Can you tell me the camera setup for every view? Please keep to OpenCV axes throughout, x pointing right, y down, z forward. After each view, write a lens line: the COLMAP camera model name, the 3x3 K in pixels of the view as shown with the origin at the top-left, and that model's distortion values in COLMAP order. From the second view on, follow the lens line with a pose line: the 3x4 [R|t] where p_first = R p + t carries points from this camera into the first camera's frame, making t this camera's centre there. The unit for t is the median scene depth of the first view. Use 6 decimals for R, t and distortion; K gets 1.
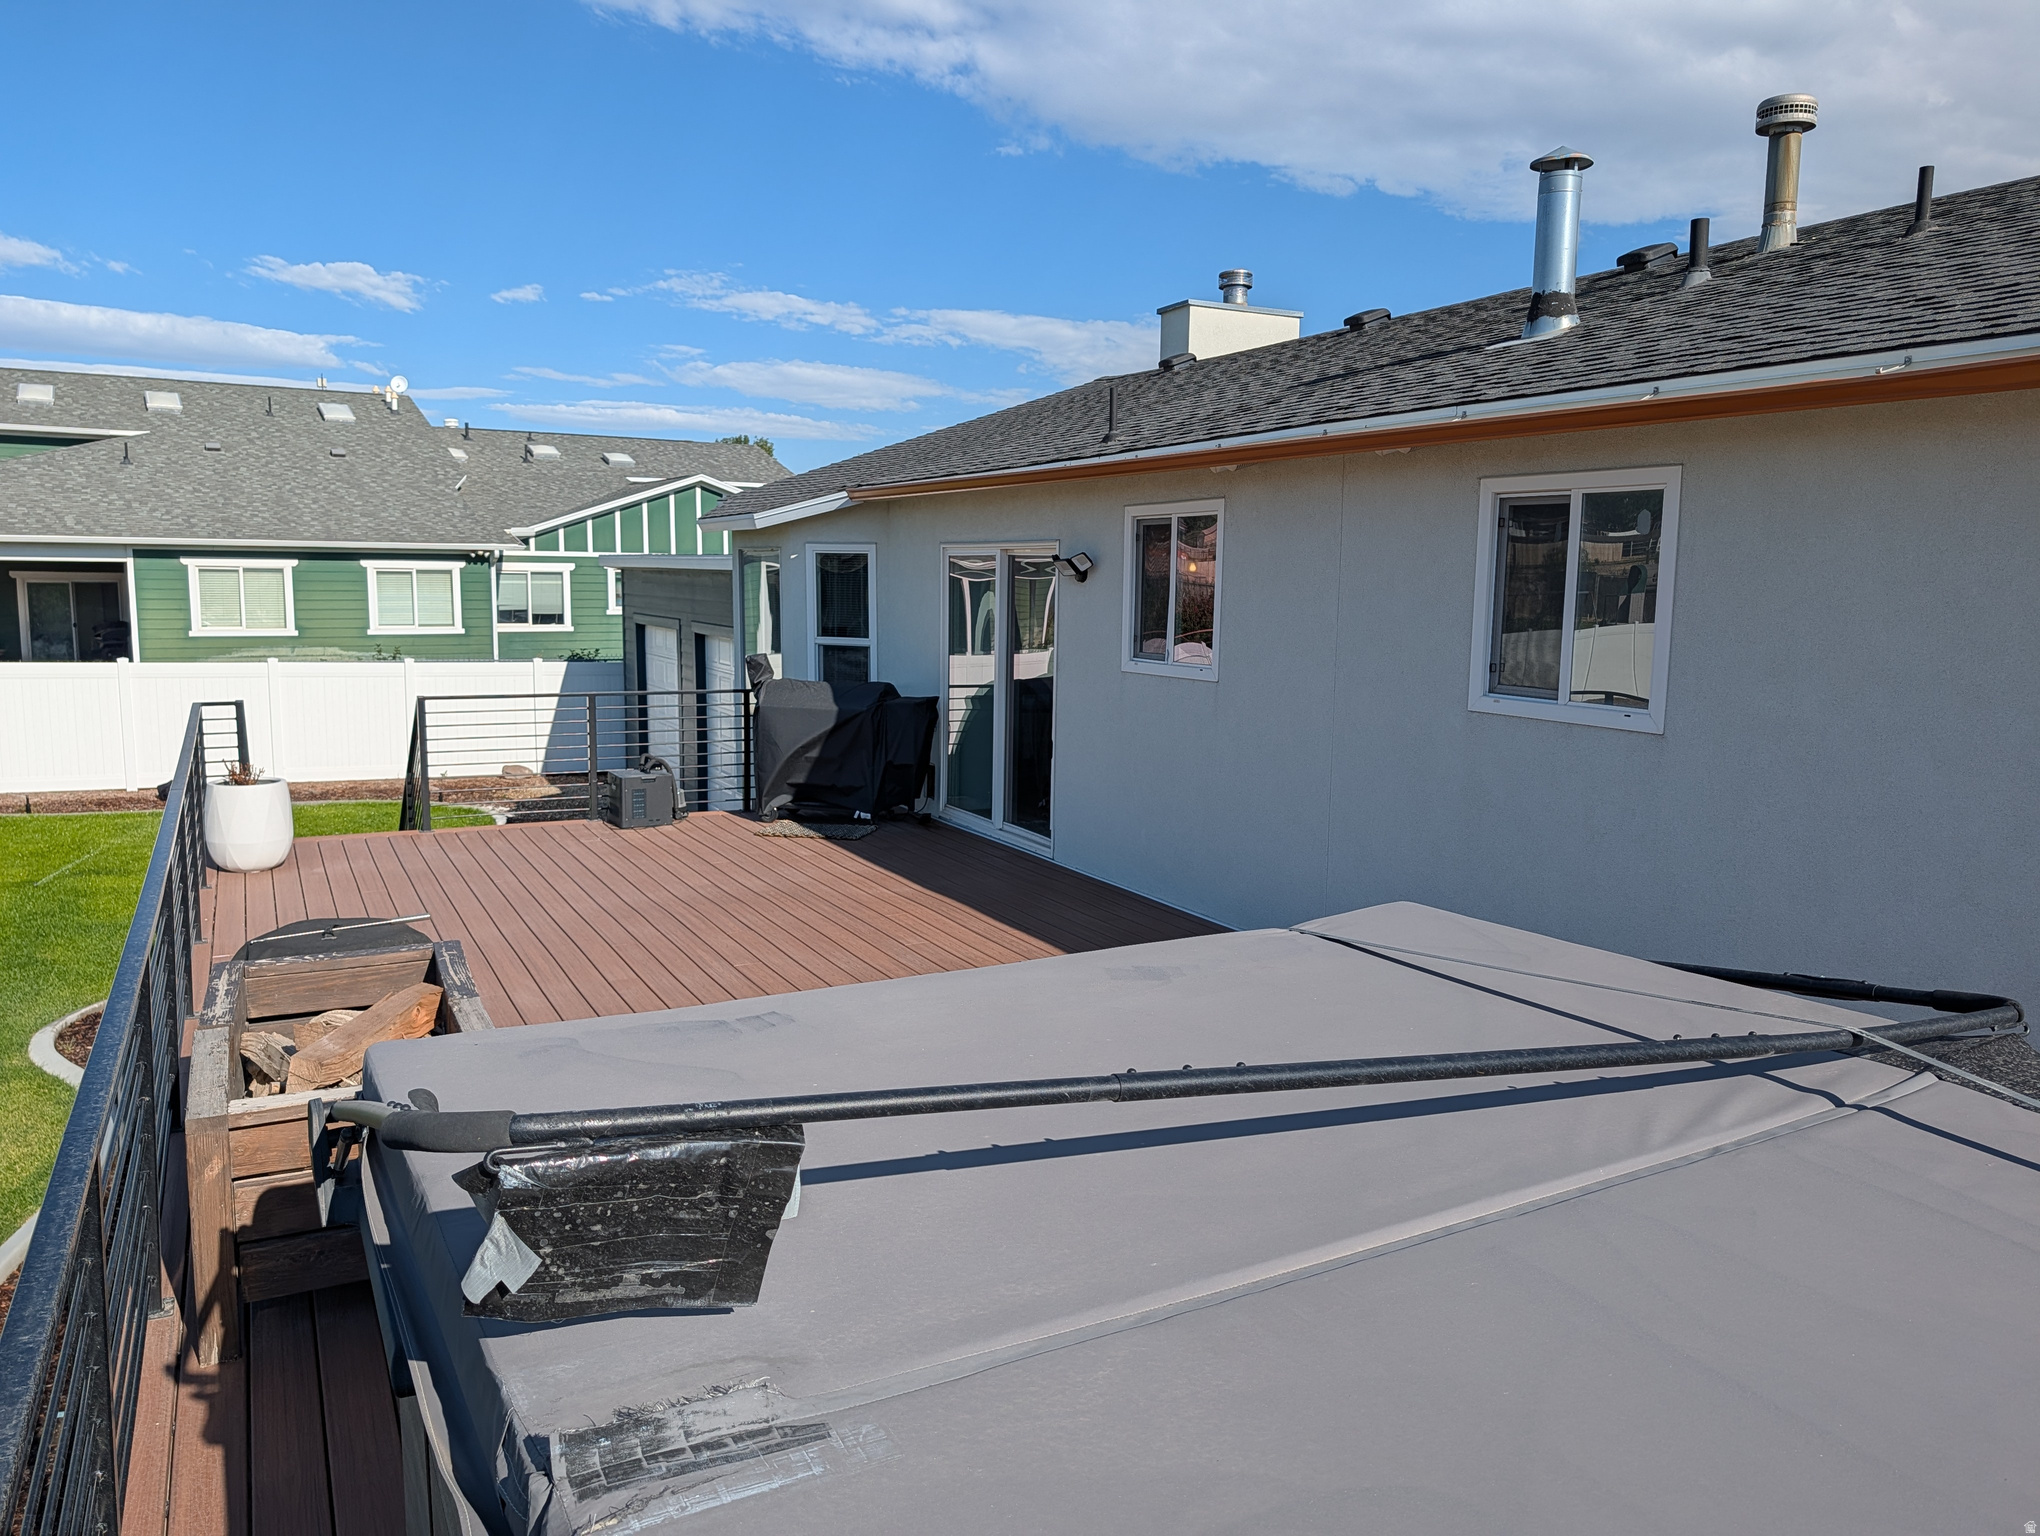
lens RADIAL K [[1425.5, 0, 1020.0], [0, 1425.5, 768.0], [0, 0, 1]] dist [0.002215, 0.002523]
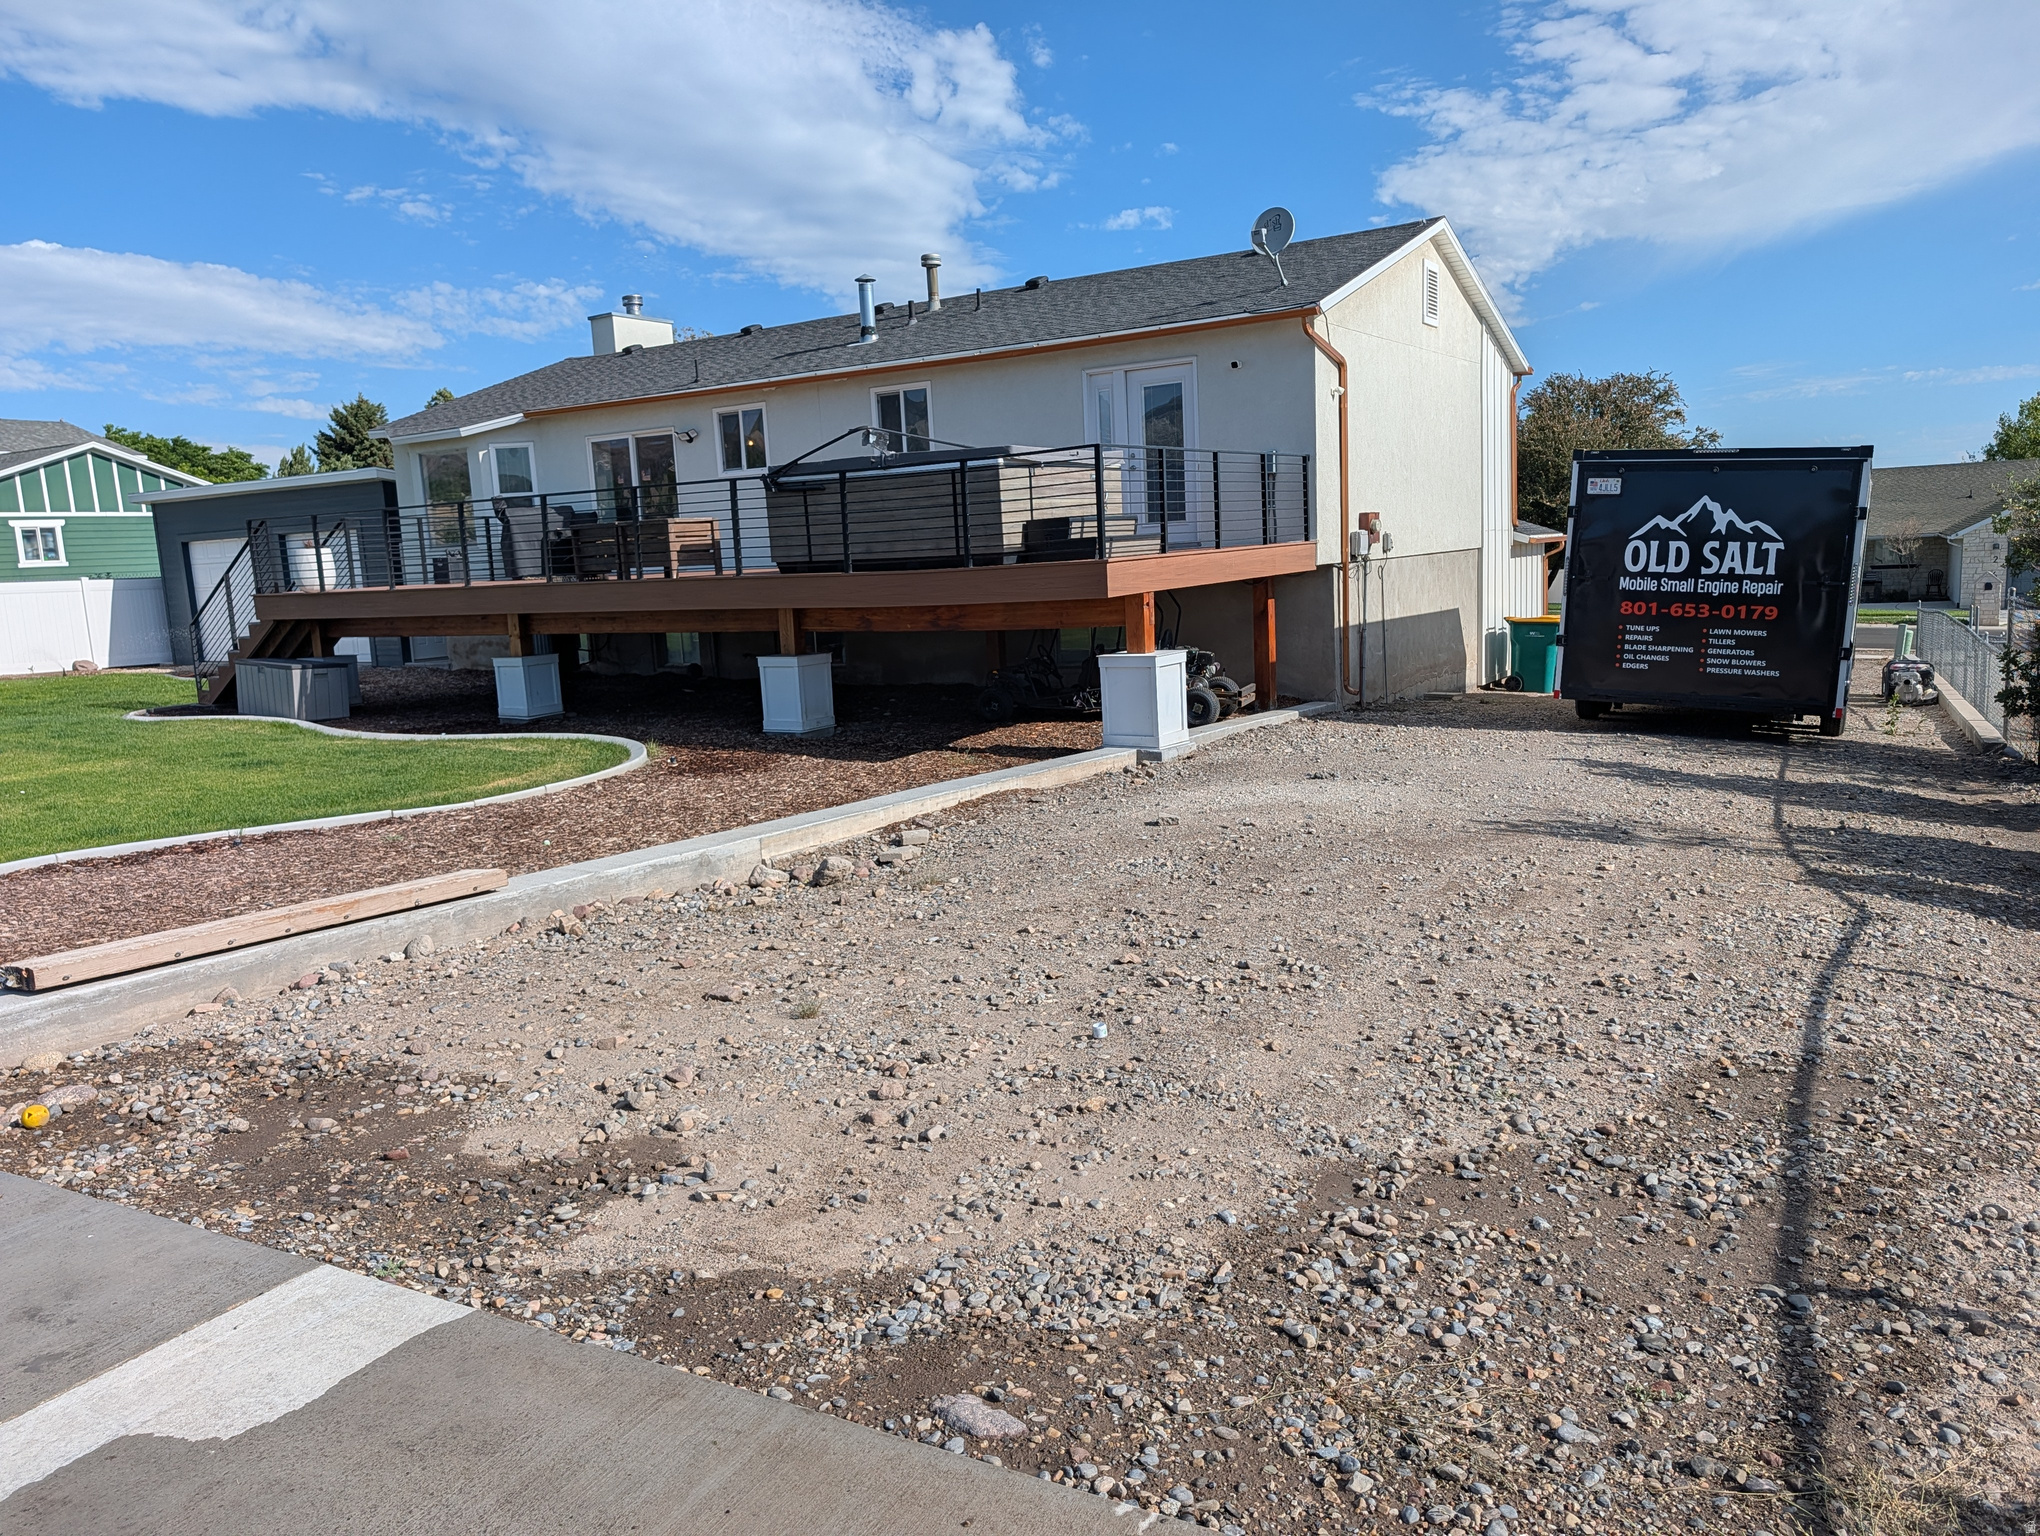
lens RADIAL K [[1421.4, 0, 1020.0], [0, 1421.4, 768.0], [0, 0, 1]] dist [0.004736, -0.008402]
pose [[0.849691, -0.134239, 0.509907, -0.403245], [0.131280, 0.990456, 0.041990, 0.196014], [-0.510677, 0.031263, 0.859204, -0.668976]]
